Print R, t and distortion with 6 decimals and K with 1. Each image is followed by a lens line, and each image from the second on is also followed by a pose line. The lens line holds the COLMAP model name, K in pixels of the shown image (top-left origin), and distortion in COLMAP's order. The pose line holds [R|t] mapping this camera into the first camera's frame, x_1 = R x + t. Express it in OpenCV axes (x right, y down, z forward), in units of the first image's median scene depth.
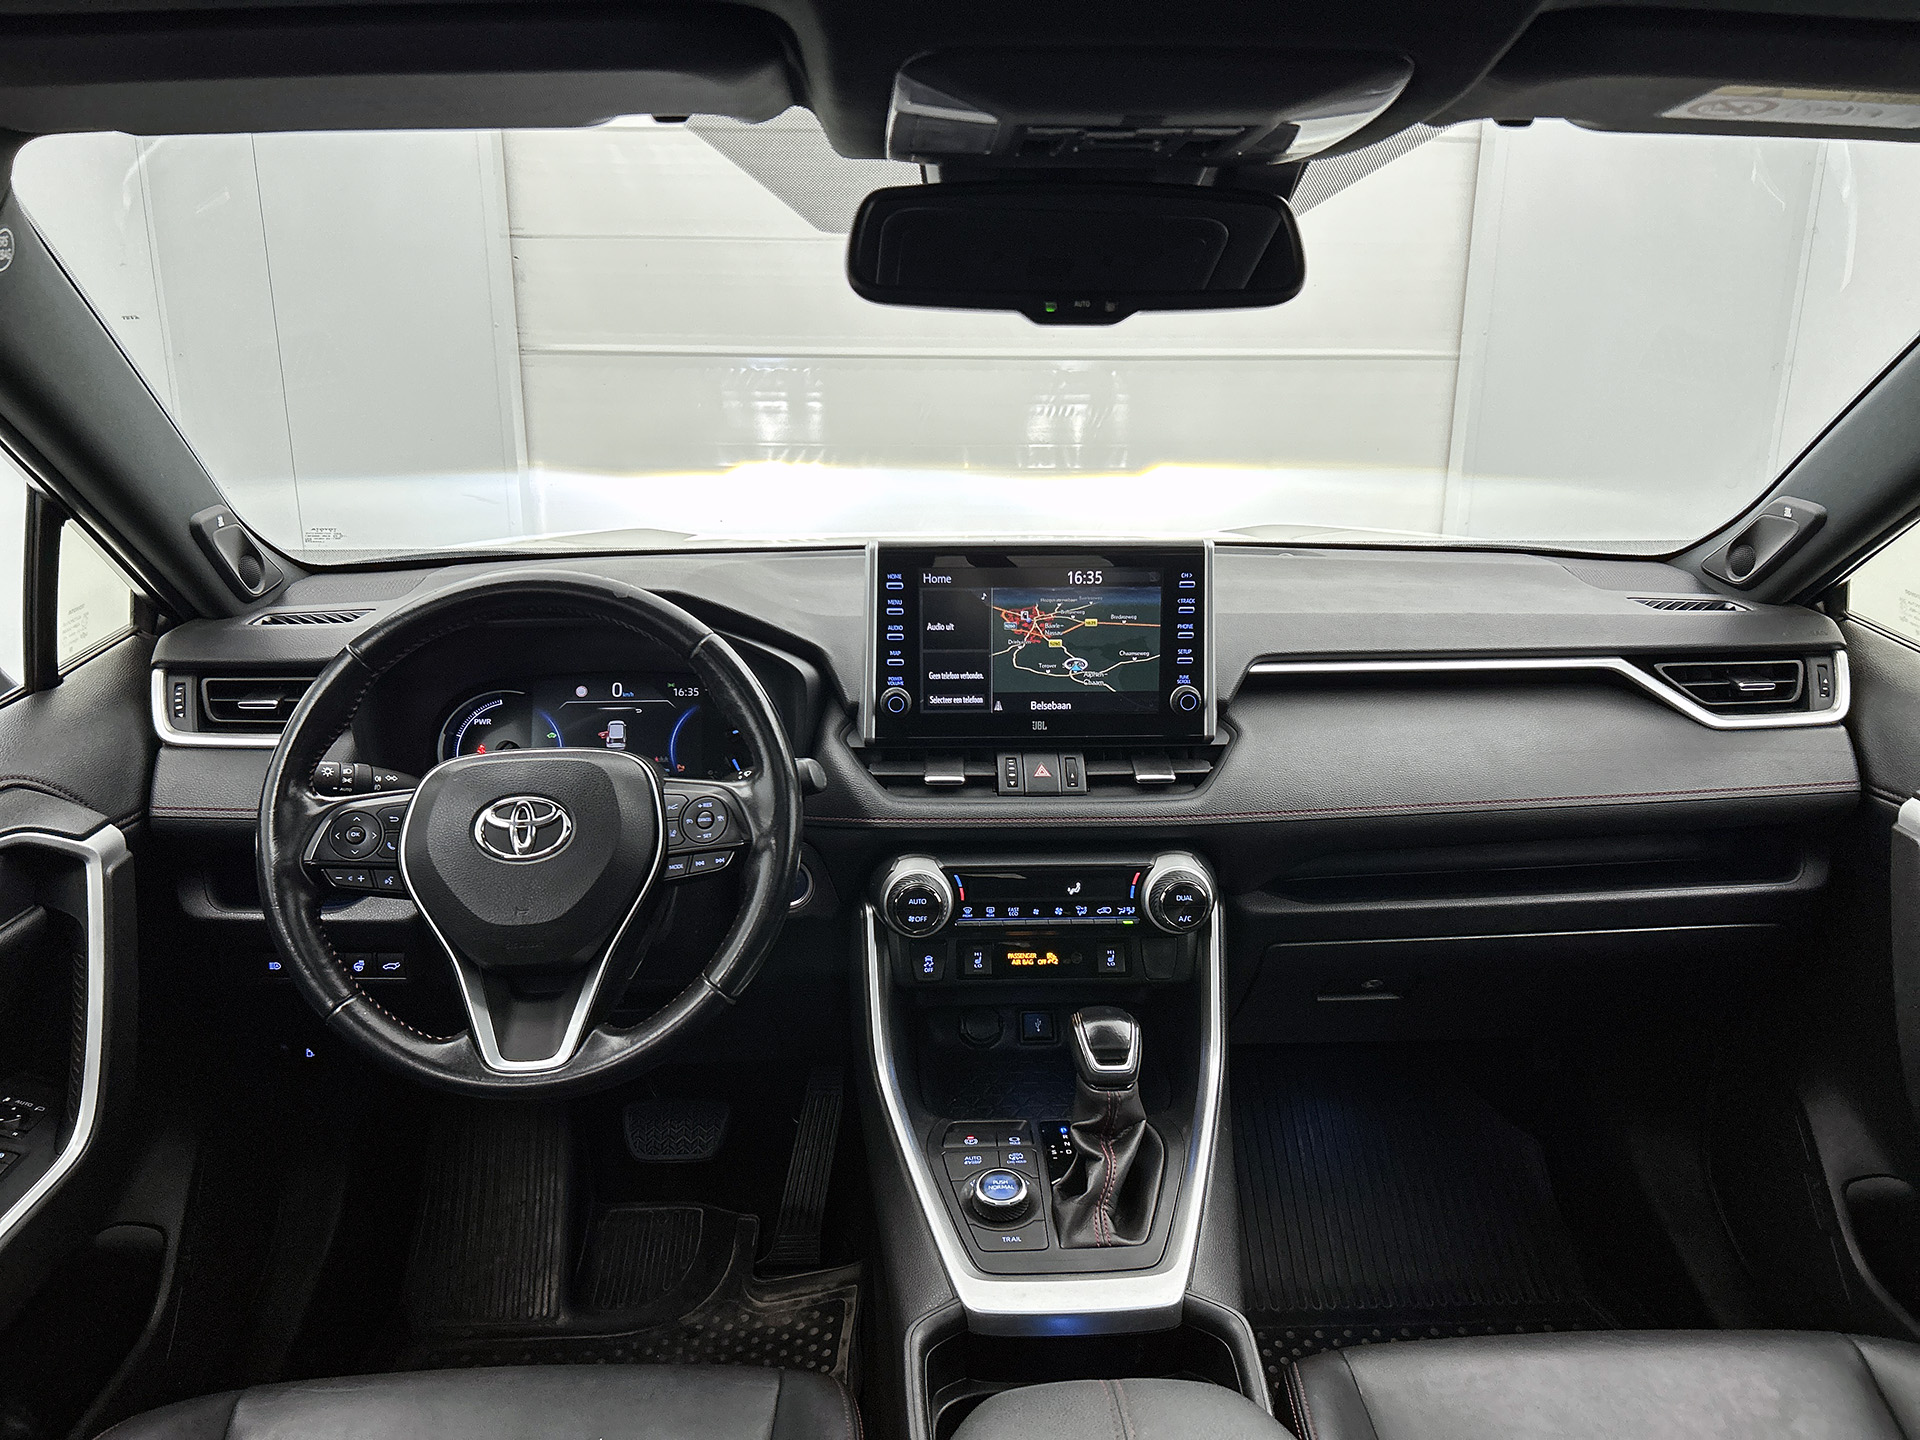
lens RADIAL K [[1482.6, 0, 970.6], [0, 1482.6, 713.9], [0, 0, 1]] dist [0.052019, -0.067574]
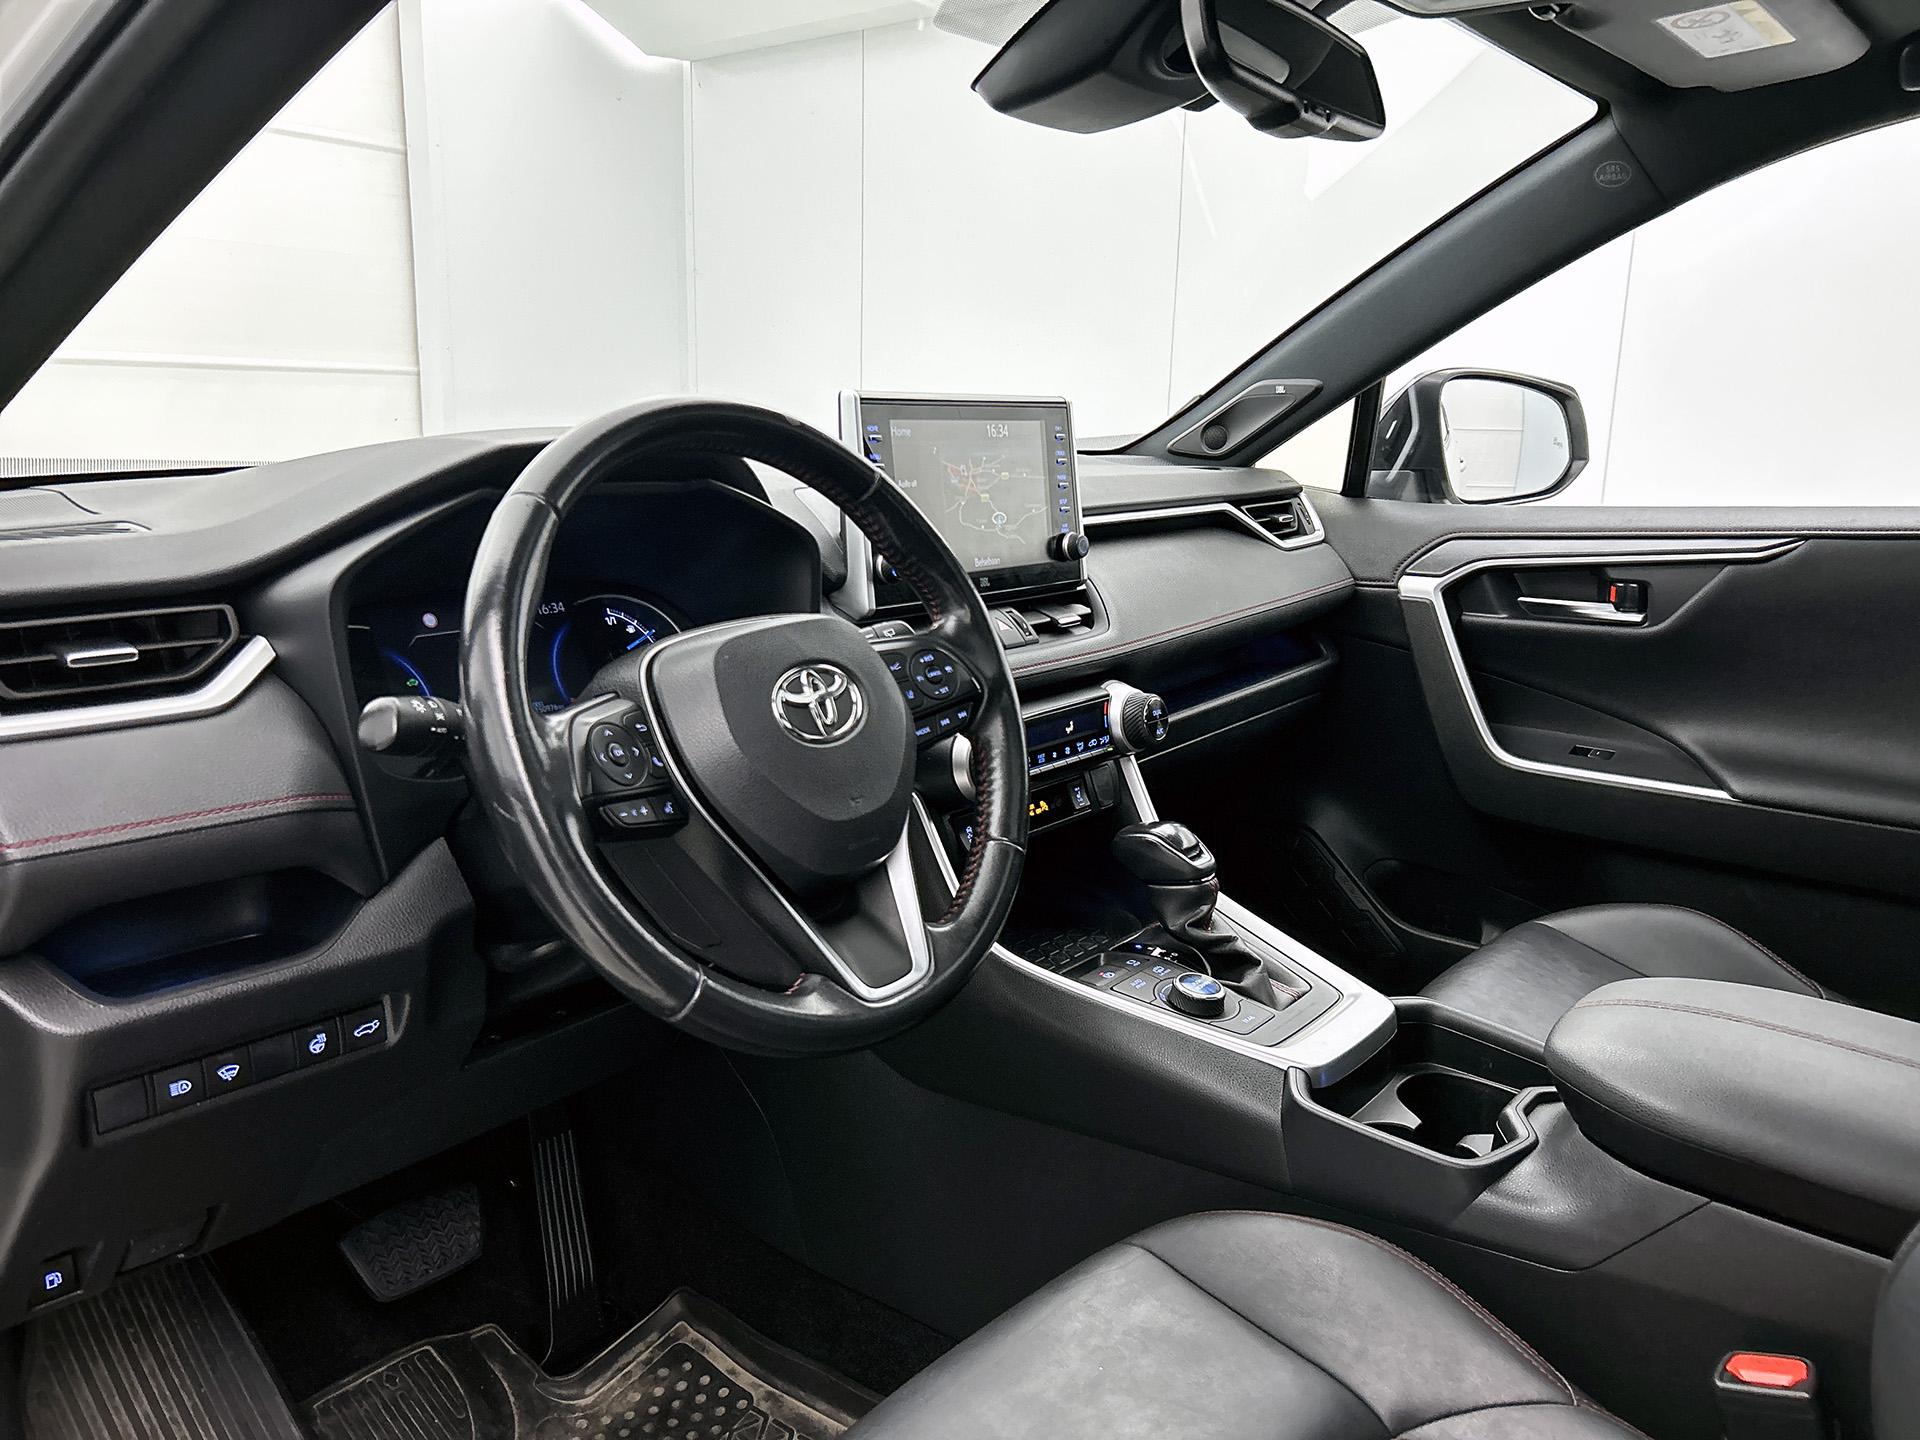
lens RADIAL K [[1482.6, 0, 996.0], [0, 1482.6, 707.0], [0, 0, 1]] dist [0.052019, -0.067574]
pose [[0.656815, -0.146474, 0.739689, -0.698241], [0.184000, 0.982432, 0.031158, 0.061219], [-0.731258, 0.115638, 0.672228, 0.339639]]
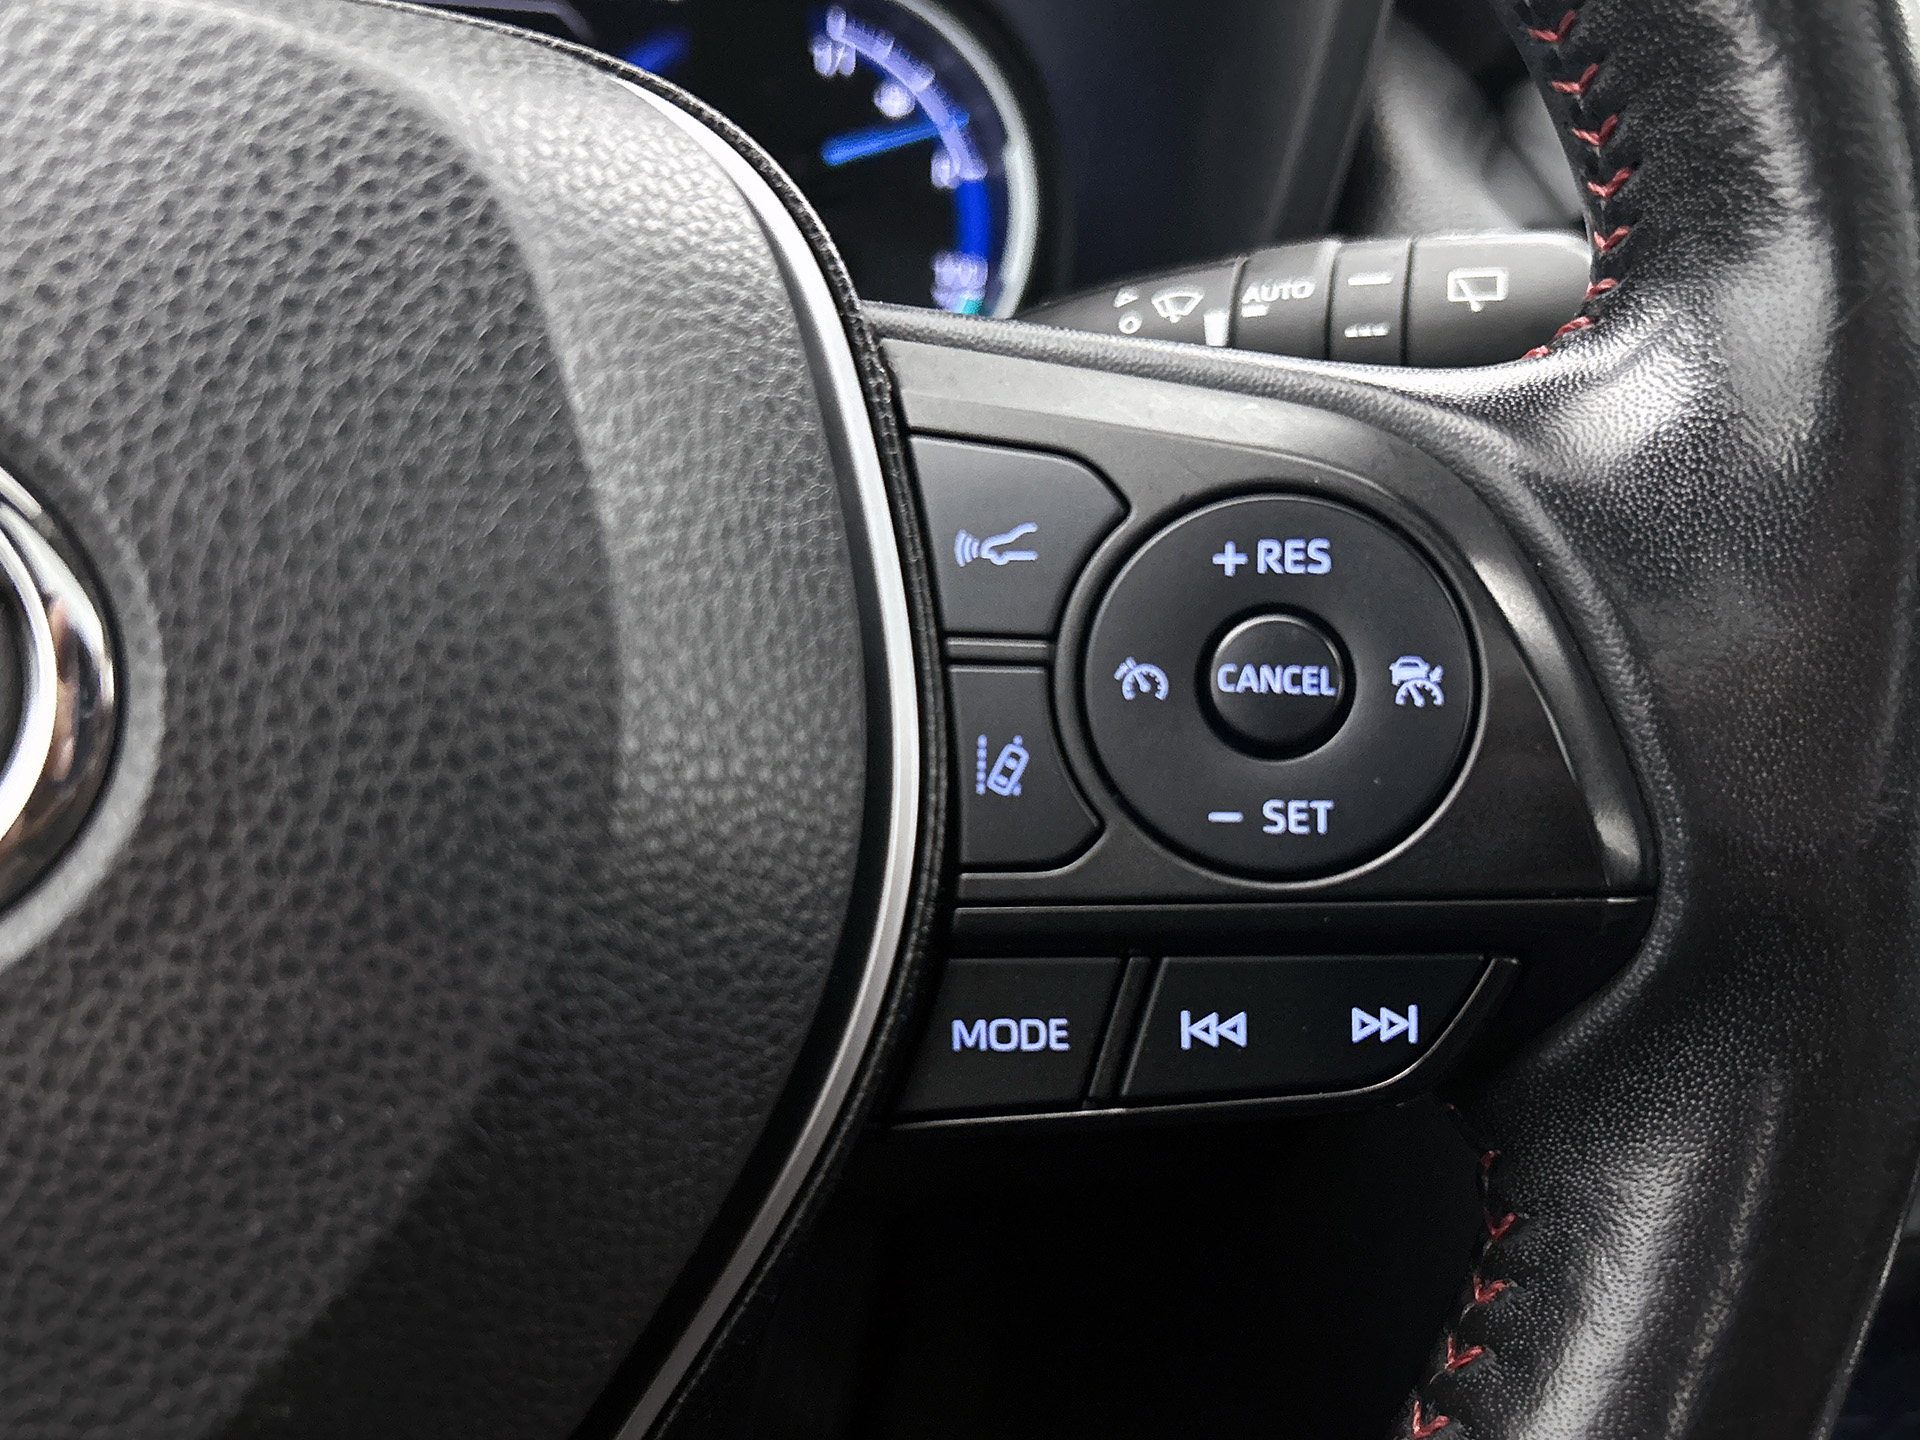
lens RADIAL K [[1845.8, 0, 971.8], [0, 1845.8, 713.9], [0, 0, 1]] dist [0.139050, 0.000000]
pose [[0.989364, 0.040951, 0.139574, -0.194604], [-0.069524, 0.975980, 0.206468, 0.040664], [-0.127767, -0.213976, 0.968447, 0.736885]]
